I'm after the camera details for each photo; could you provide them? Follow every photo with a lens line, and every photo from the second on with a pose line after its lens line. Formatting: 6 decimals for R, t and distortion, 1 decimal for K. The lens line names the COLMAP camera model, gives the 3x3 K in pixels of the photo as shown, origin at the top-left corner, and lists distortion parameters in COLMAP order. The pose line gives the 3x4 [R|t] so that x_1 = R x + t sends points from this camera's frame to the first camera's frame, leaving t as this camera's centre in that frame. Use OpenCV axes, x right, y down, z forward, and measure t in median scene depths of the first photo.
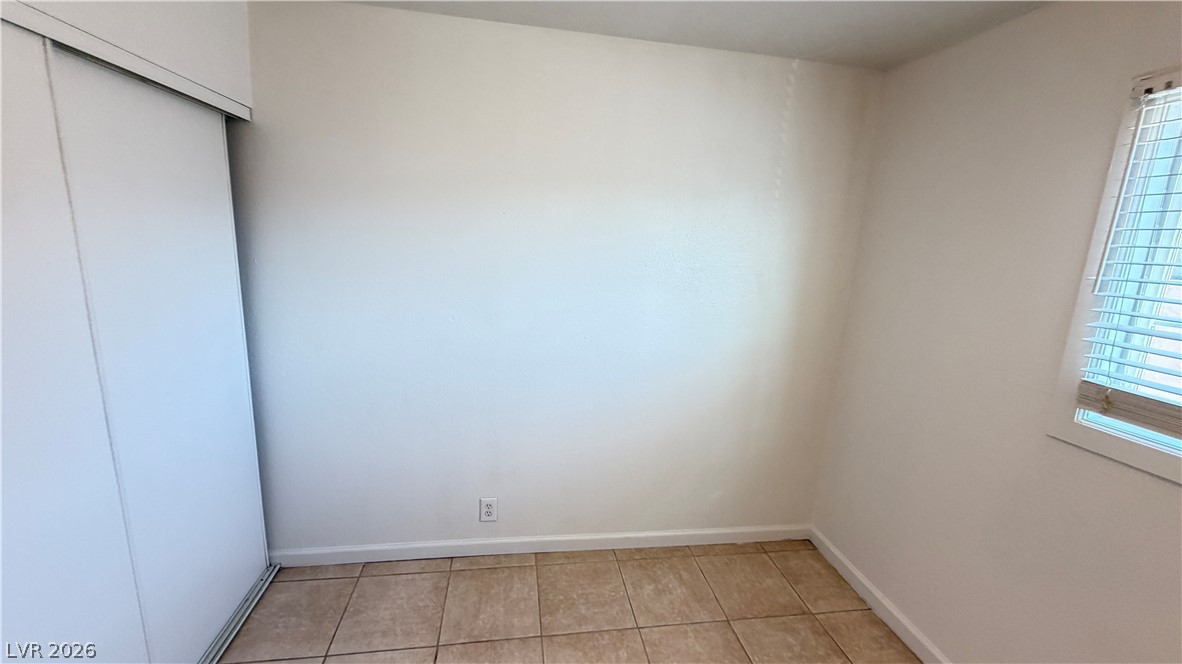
lens RADIAL K [[469.5, 0, 586.0], [0, 469.5, 333.6], [0, 0, 1]] dist [0.000562, -0.000054]
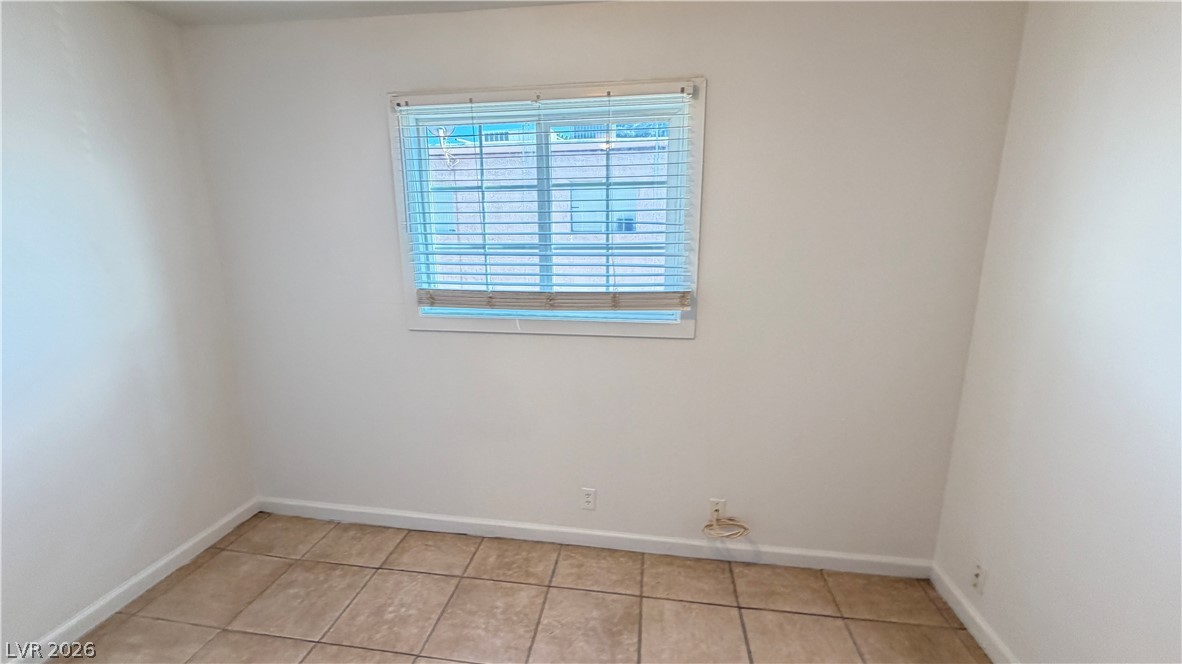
lens RADIAL K [[469.5, 0, 589.0], [0, 469.5, 336.1], [0, 0, 1]] dist [0.000562, -0.000054]
pose [[0.289909, -0.262942, 0.920225, -0.177862], [0.204526, 0.956327, 0.208824, 0.025810], [-0.934945, 0.127670, 0.331026, -0.030991]]
